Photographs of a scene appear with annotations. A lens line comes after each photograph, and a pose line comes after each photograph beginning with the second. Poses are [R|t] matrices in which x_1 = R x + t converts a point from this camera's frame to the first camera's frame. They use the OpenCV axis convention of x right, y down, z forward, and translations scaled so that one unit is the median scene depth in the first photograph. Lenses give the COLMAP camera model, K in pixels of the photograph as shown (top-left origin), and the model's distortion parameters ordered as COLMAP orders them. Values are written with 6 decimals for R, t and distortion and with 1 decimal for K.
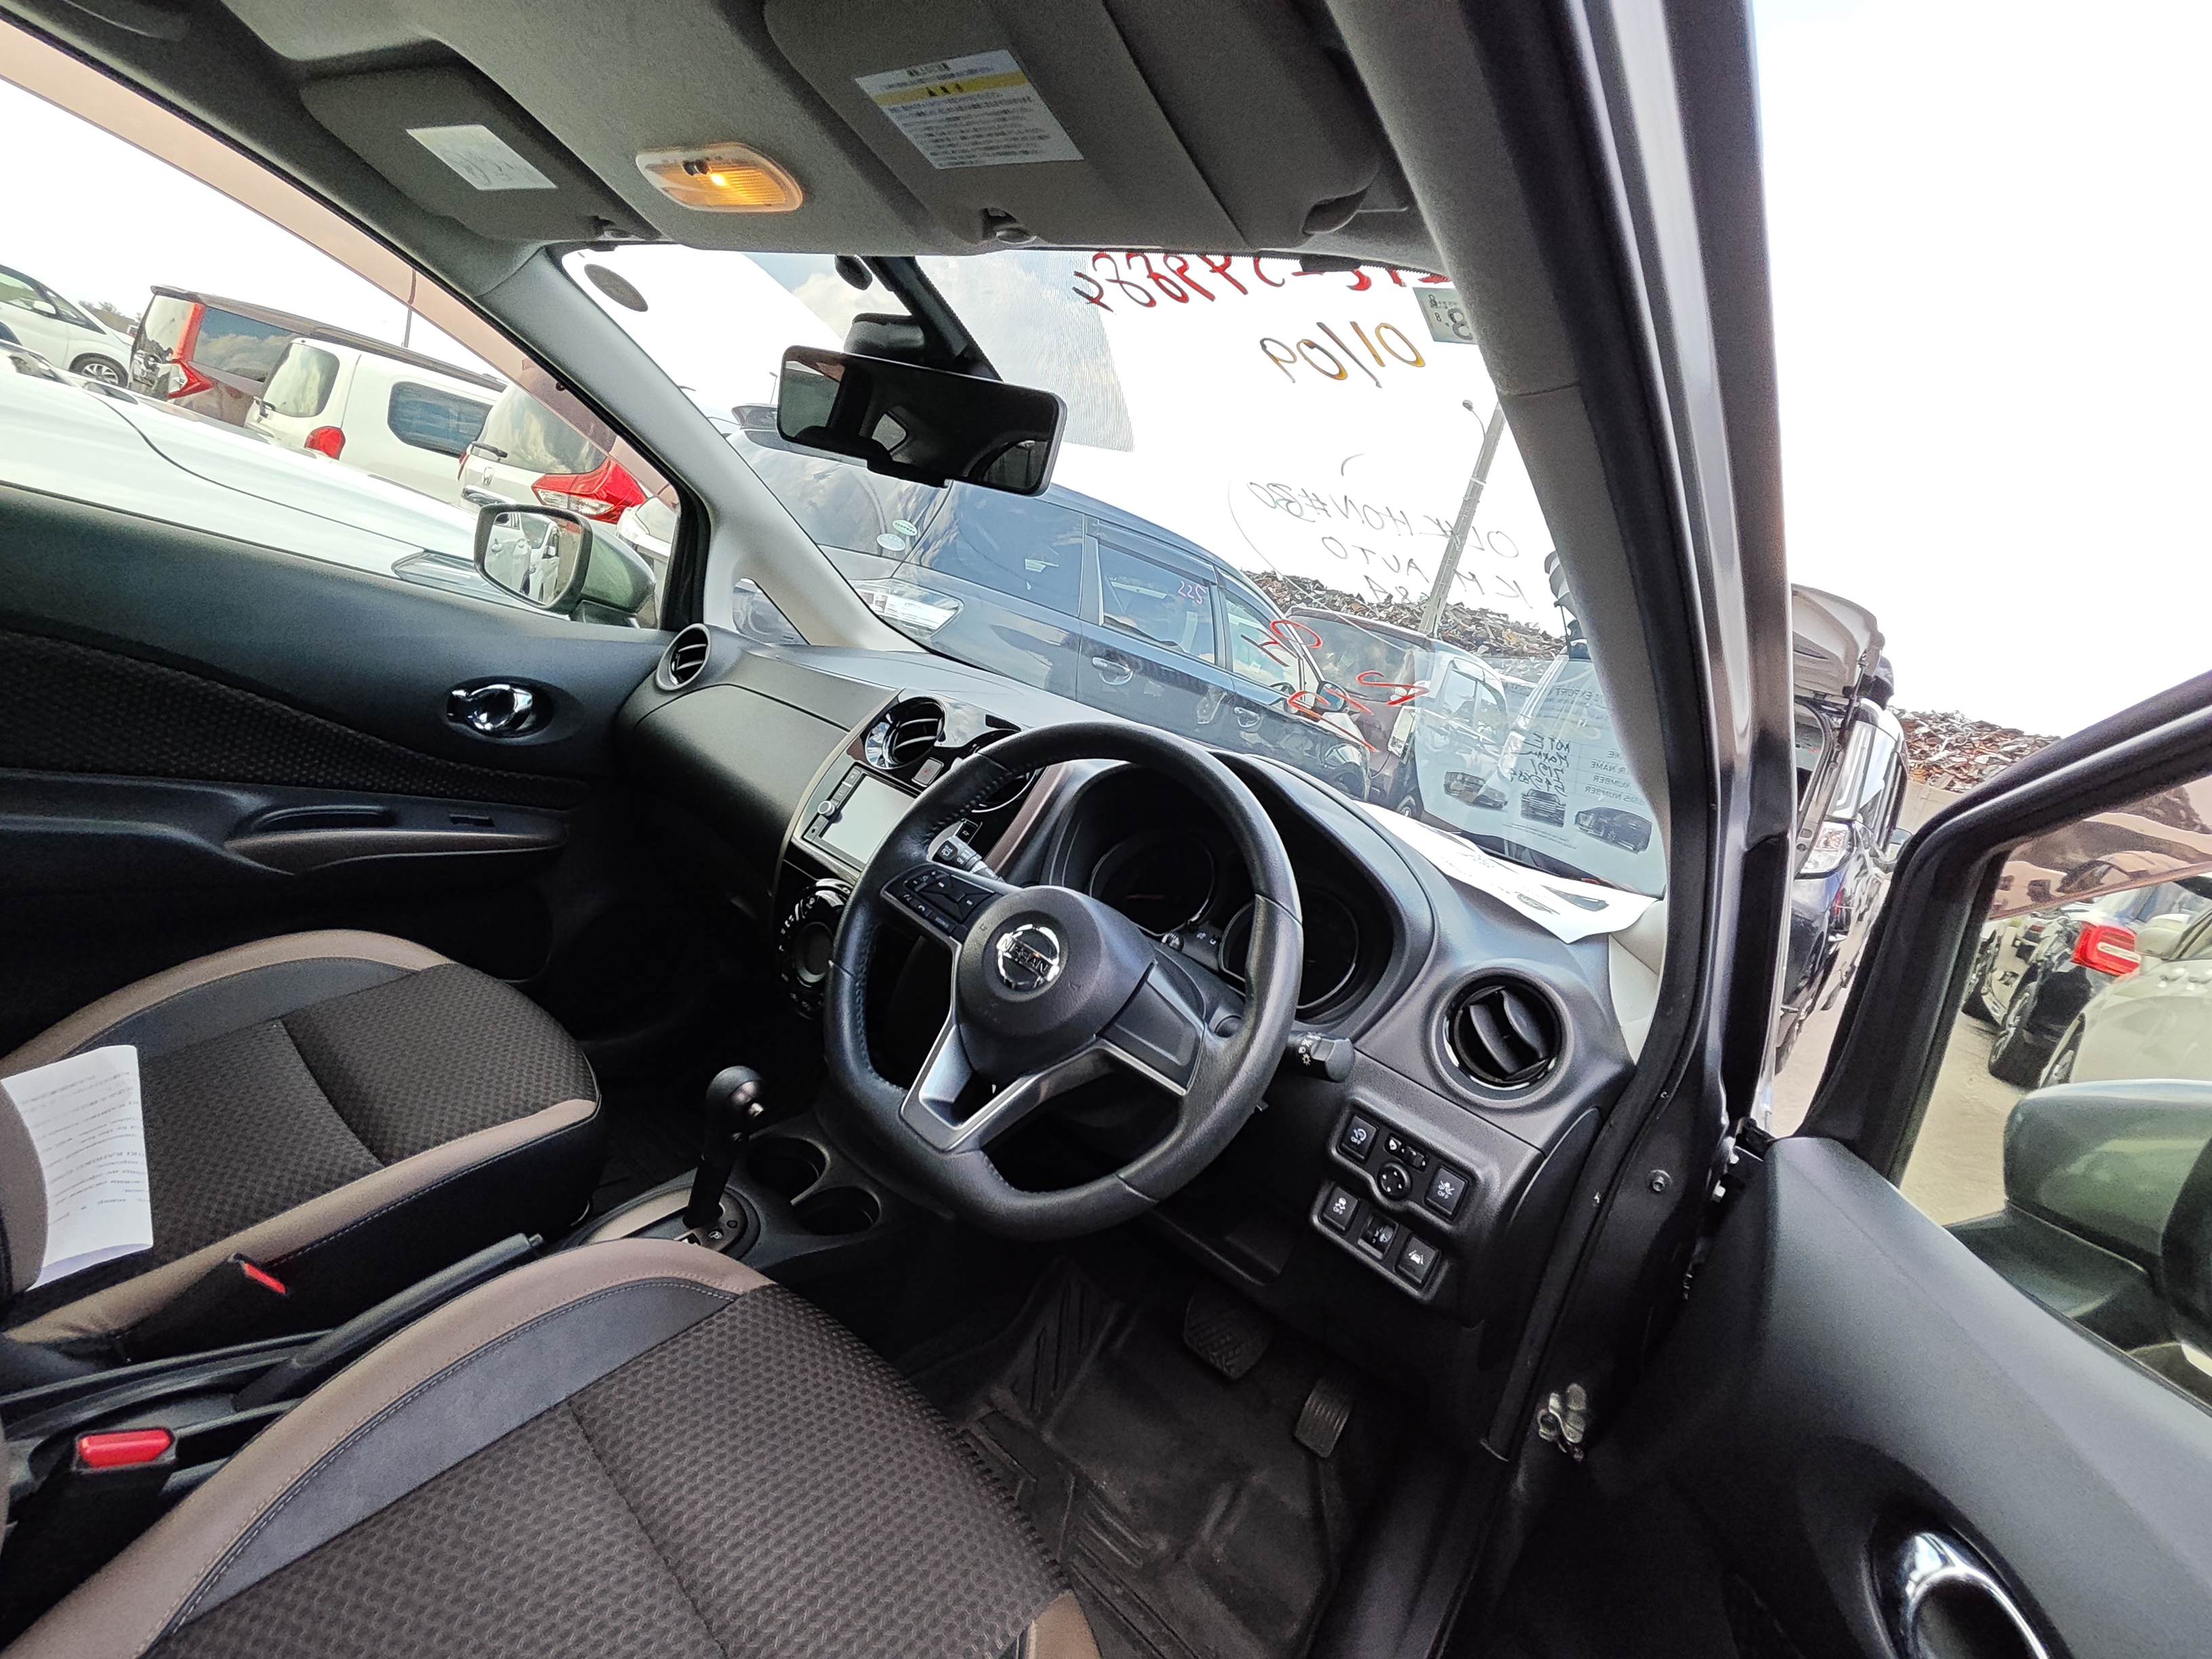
lens RADIAL K [[989.1, 0, 1094.6], [0, 989.1, 816.8], [0, 0, 1]] dist [0.003385, -0.000756]
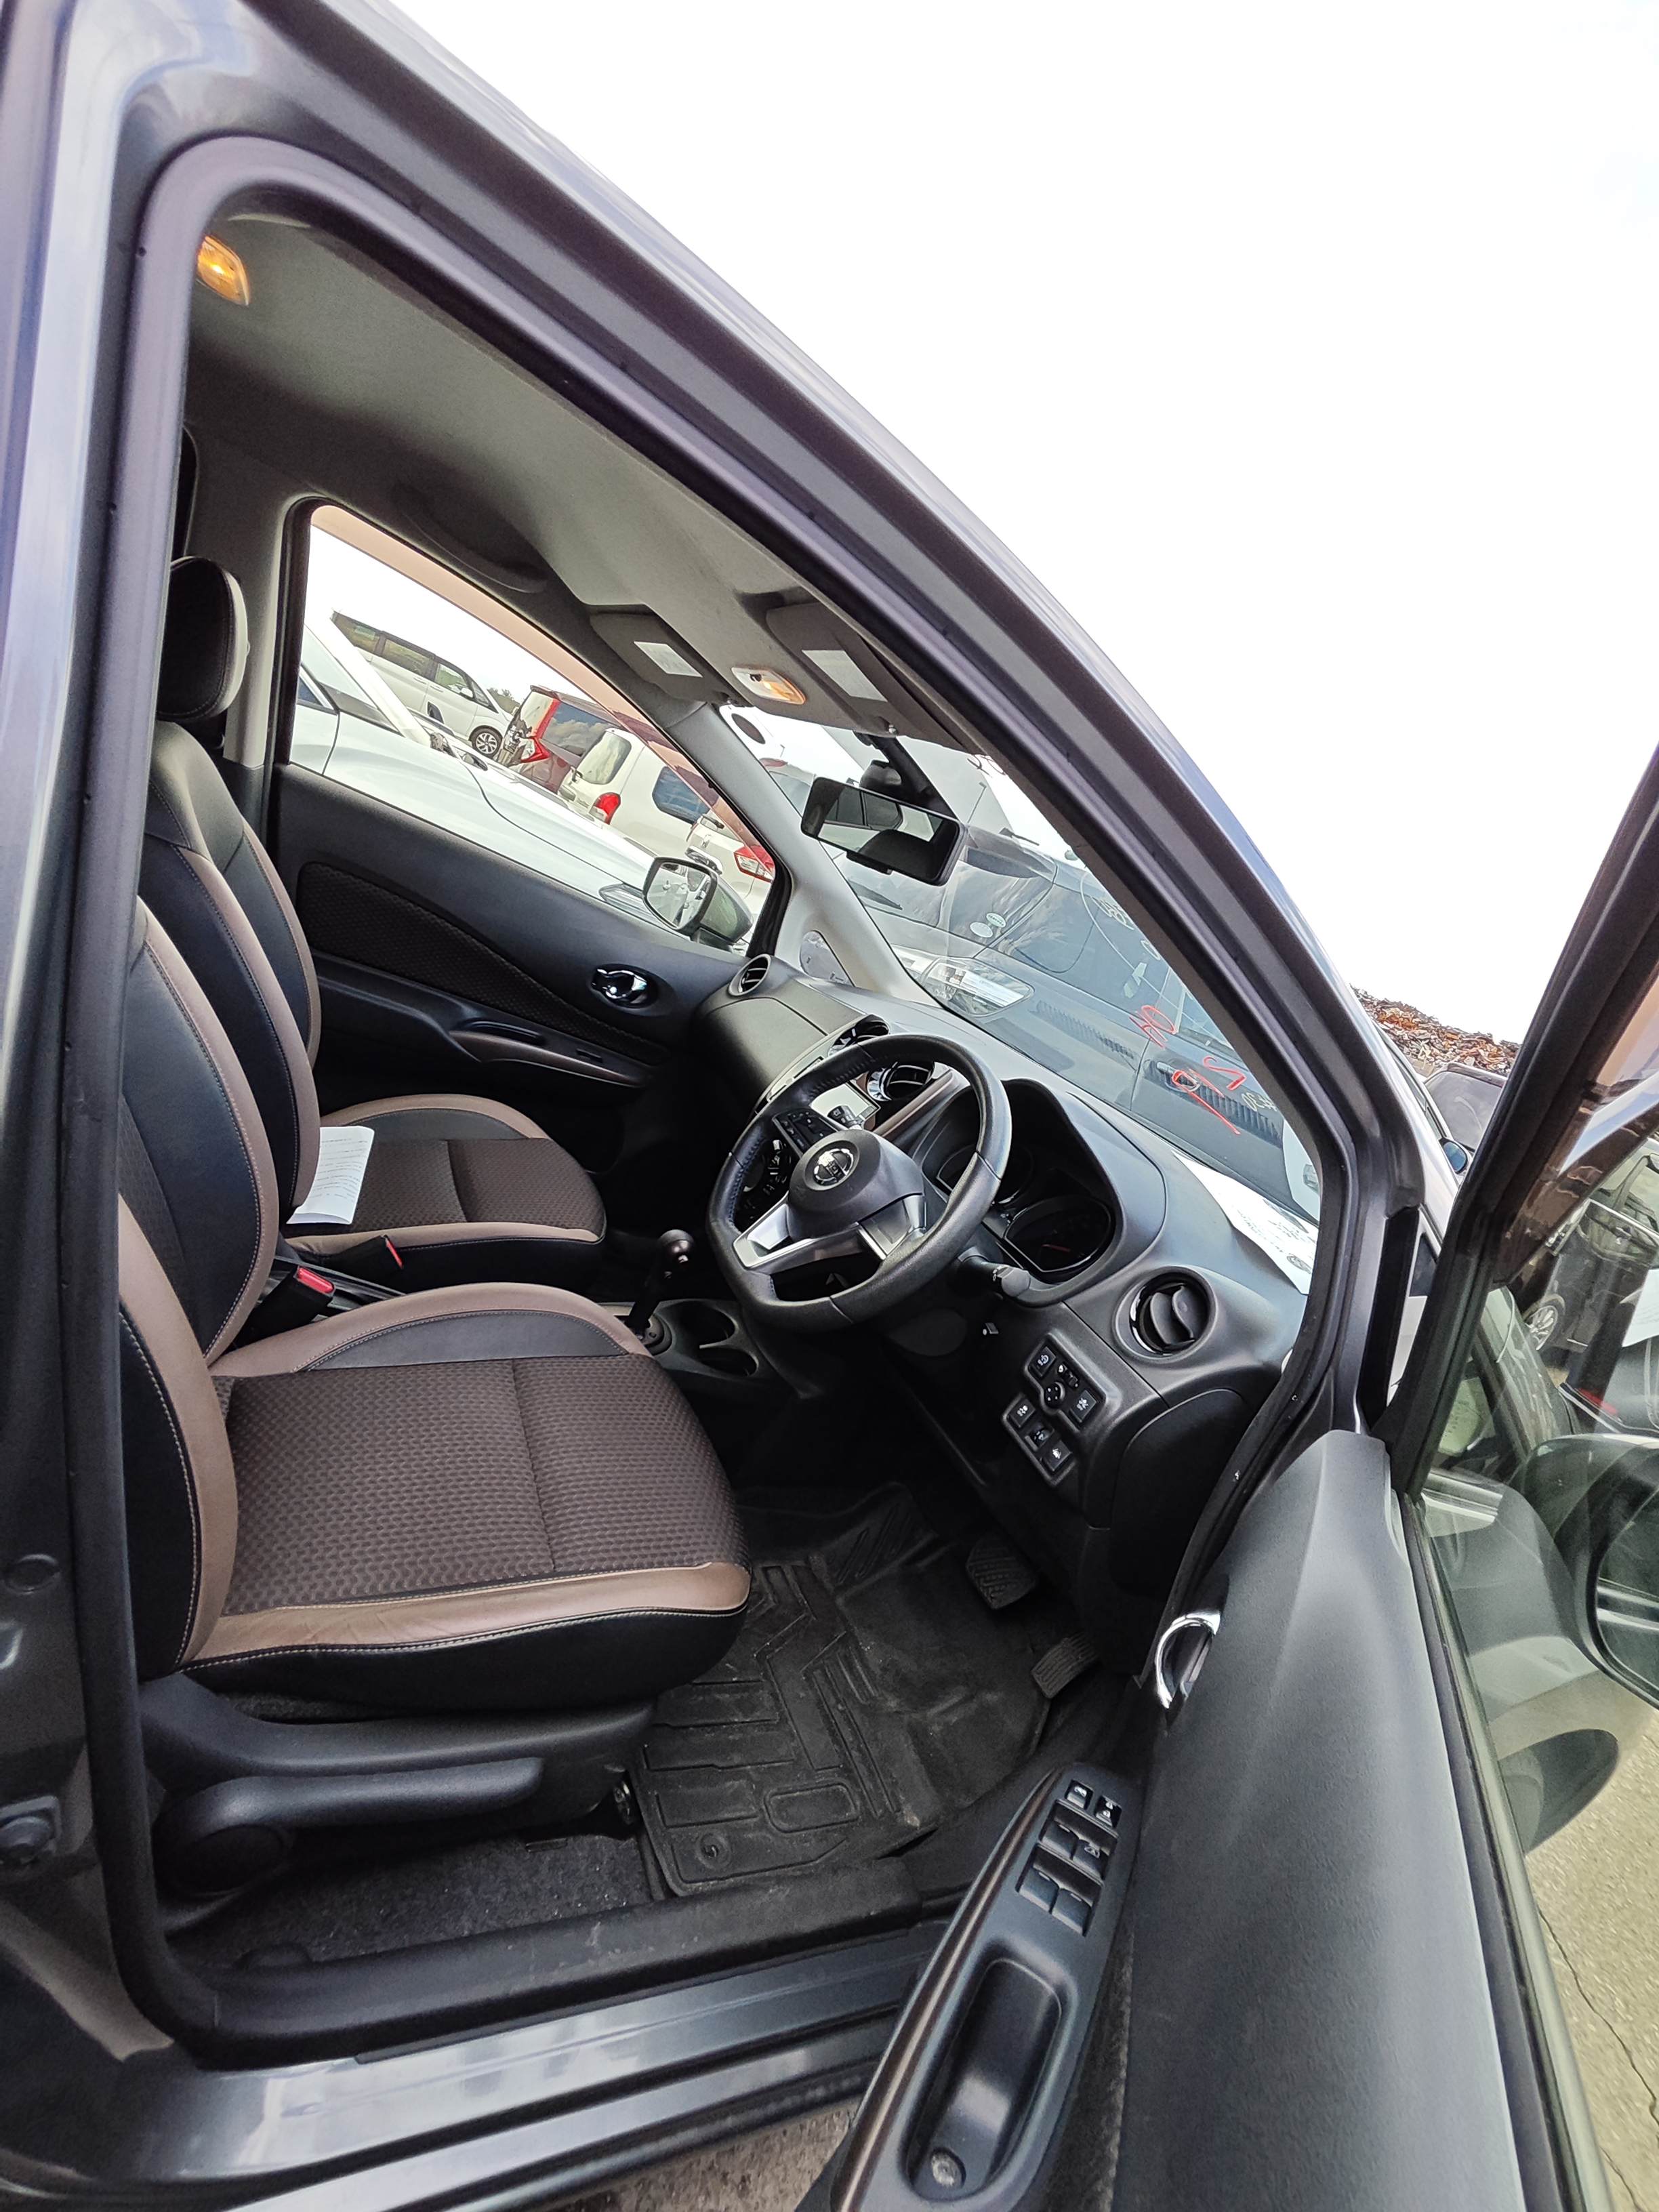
lens RADIAL K [[979.6, 0, 916.8], [0, 979.6, 1098.2], [0, 0, 1]] dist [0.000100, -0.000678]
pose [[0.934304, 0.187856, -0.302962, 0.334568], [-0.222503, 0.971315, -0.083900, 0.092956], [0.278511, 0.145798, 0.949302, -0.288318]]
